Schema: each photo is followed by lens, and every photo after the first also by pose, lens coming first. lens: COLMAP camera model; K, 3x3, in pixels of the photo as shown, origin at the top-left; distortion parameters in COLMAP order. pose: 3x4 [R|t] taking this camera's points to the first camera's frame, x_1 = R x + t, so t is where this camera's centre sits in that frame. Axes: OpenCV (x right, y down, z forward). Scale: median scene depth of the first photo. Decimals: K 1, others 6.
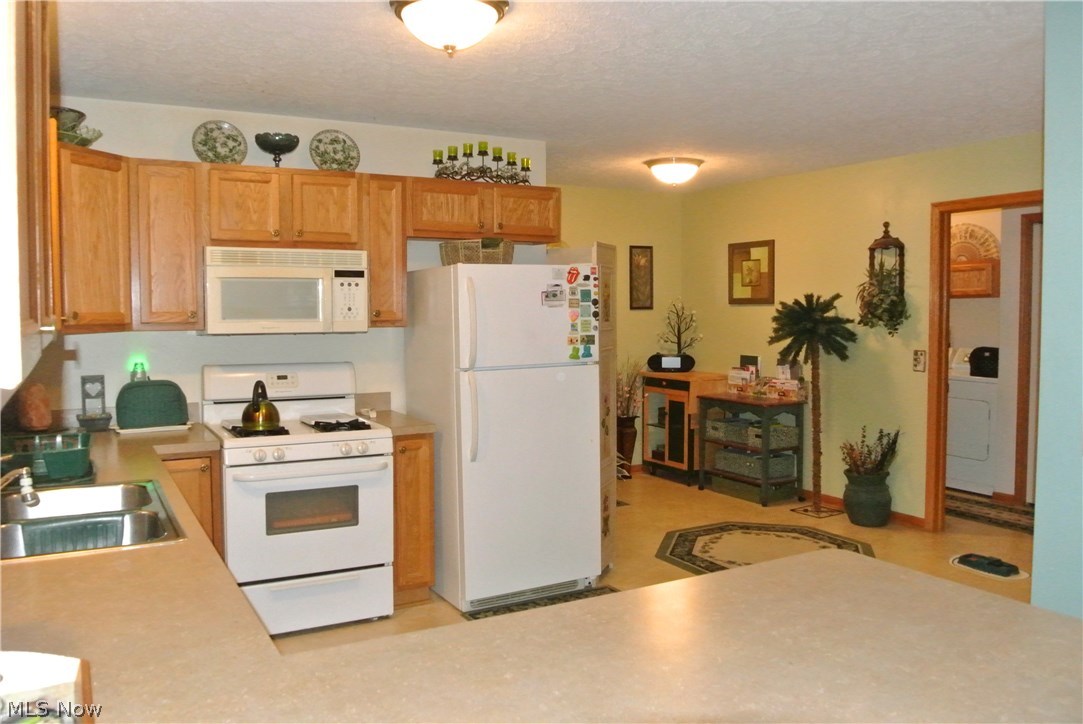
lens RADIAL K [[851.4, 0, 534.0], [0, 851.4, 356.3], [0, 0, 1]] dist [-0.083442, 0.034773]
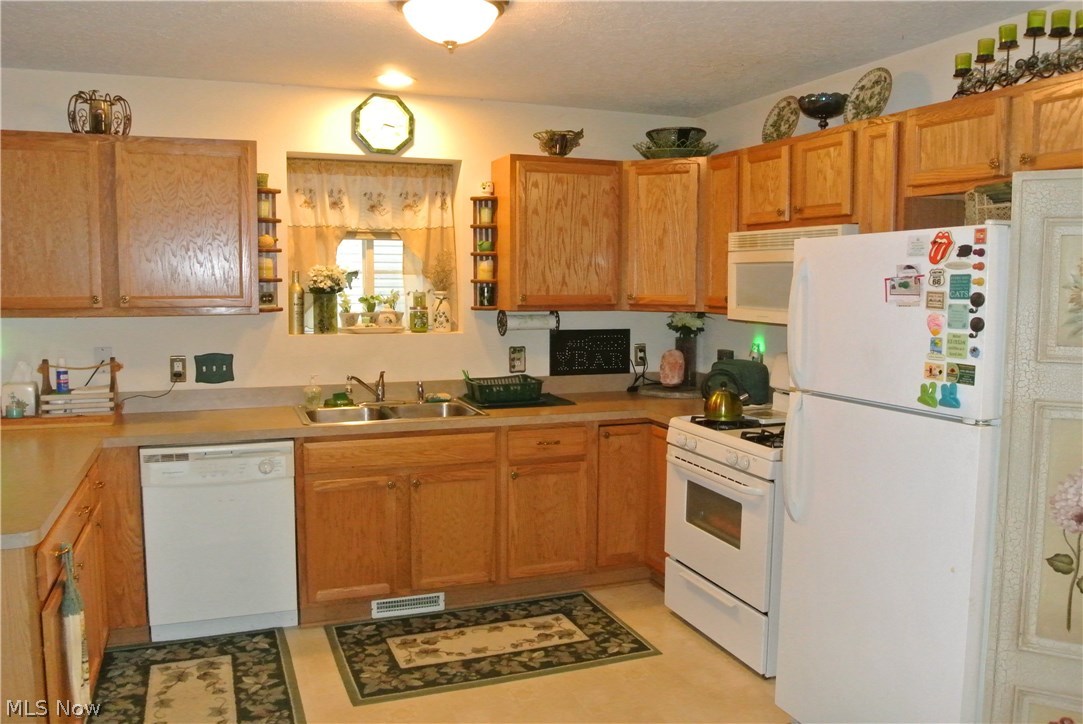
lens RADIAL K [[851.4, 0, 530.5], [0, 851.4, 360.1], [0, 0, 1]] dist [-0.083442, 0.034773]
pose [[-0.154529, 0.097002, -0.983215, 0.601986], [-0.061637, 0.992284, 0.107584, -0.066202], [0.986064, 0.077228, -0.147358, 0.833880]]
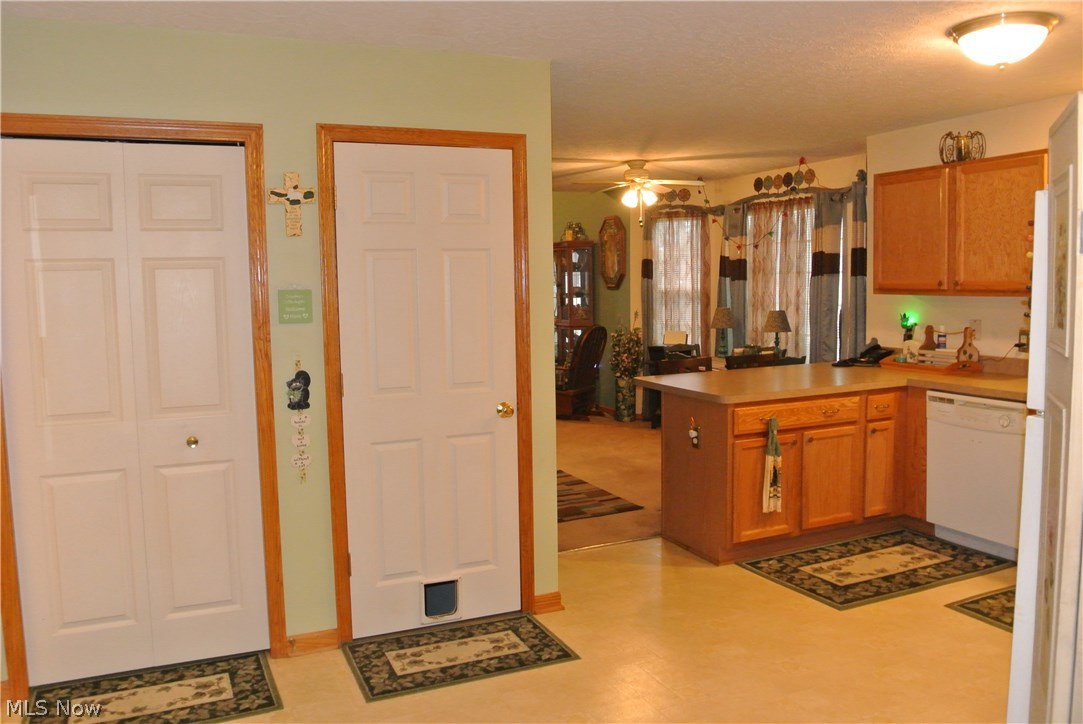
lens RADIAL K [[851.4, 0, 531.4], [0, 851.4, 358.1], [0, 0, 1]] dist [-0.083442, 0.034773]
pose [[-0.995037, 0.013747, 0.098550, 0.287165], [0.028211, 0.988745, 0.146924, -0.094581], [-0.095422, 0.148975, -0.984226, 1.512290]]
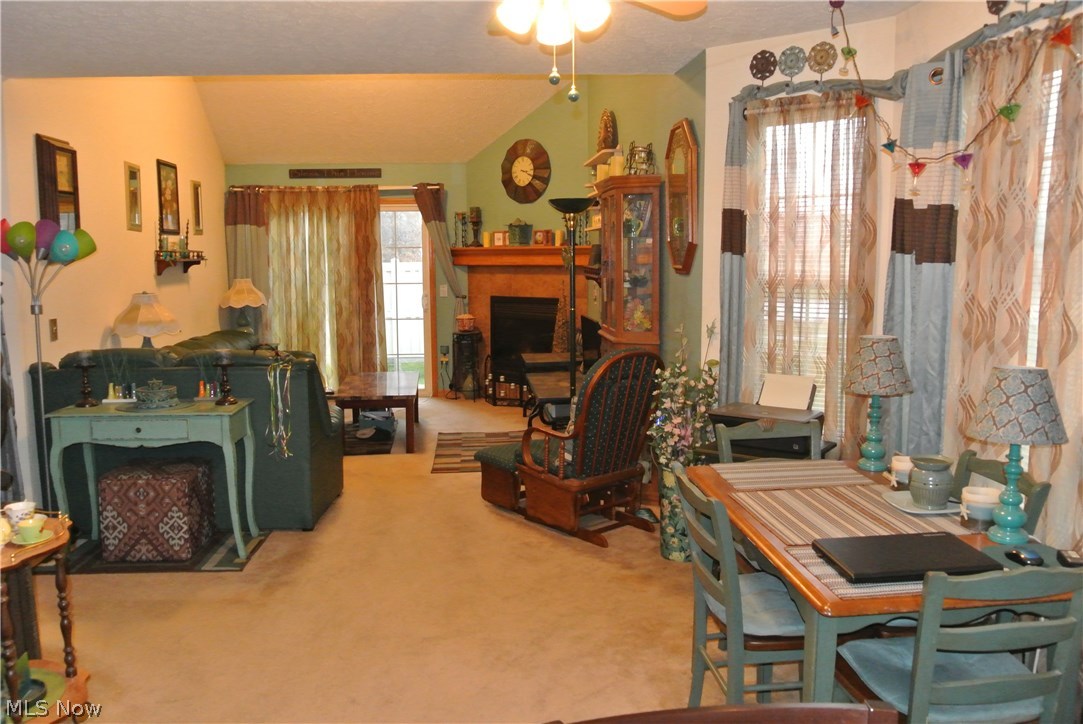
lens RADIAL K [[851.4, 0, 533.6], [0, 851.4, 354.8], [0, 0, 1]] dist [-0.083442, 0.034773]
pose [[-0.911786, -0.040076, 0.408705, 0.021493], [0.034034, 0.984429, 0.172457, -0.030834], [-0.409253, 0.171154, -0.896225, 0.334684]]
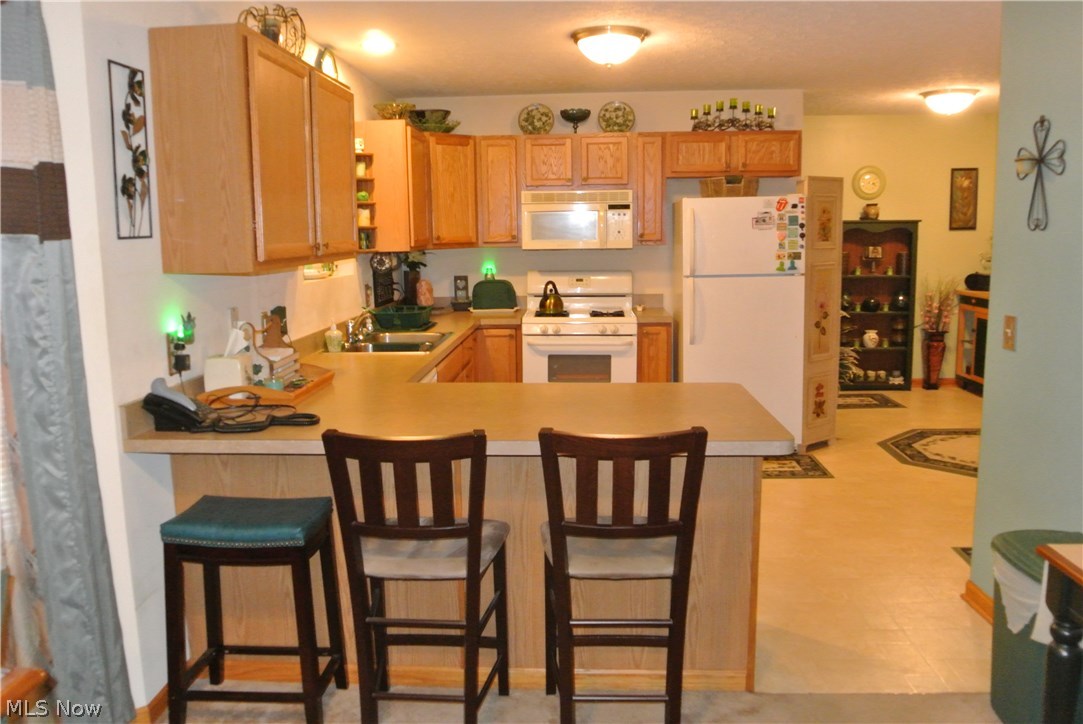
lens RADIAL K [[851.4, 0, 531.3], [0, 851.4, 364.0], [0, 0, 1]] dist [-0.083442, 0.034773]
pose [[0.842128, 0.074275, -0.534138, 0.420288], [-0.017786, 0.993756, 0.110145, 0.009029], [0.538984, -0.083256, 0.838192, -0.271160]]
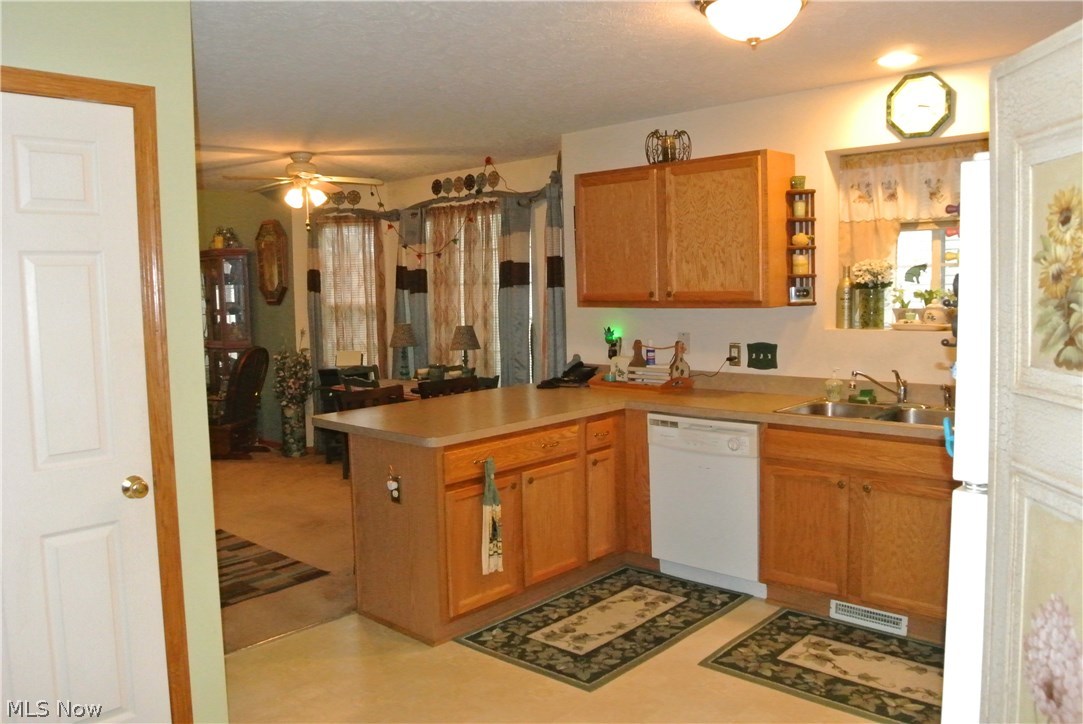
lens RADIAL K [[851.4, 0, 530.7], [0, 851.4, 359.2], [0, 0, 1]] dist [-0.083442, 0.034773]
pose [[-0.954697, 0.051574, -0.293075, 0.303322], [0.009998, 0.989870, 0.141624, -0.083097], [0.297410, 0.132278, -0.945542, 1.280068]]
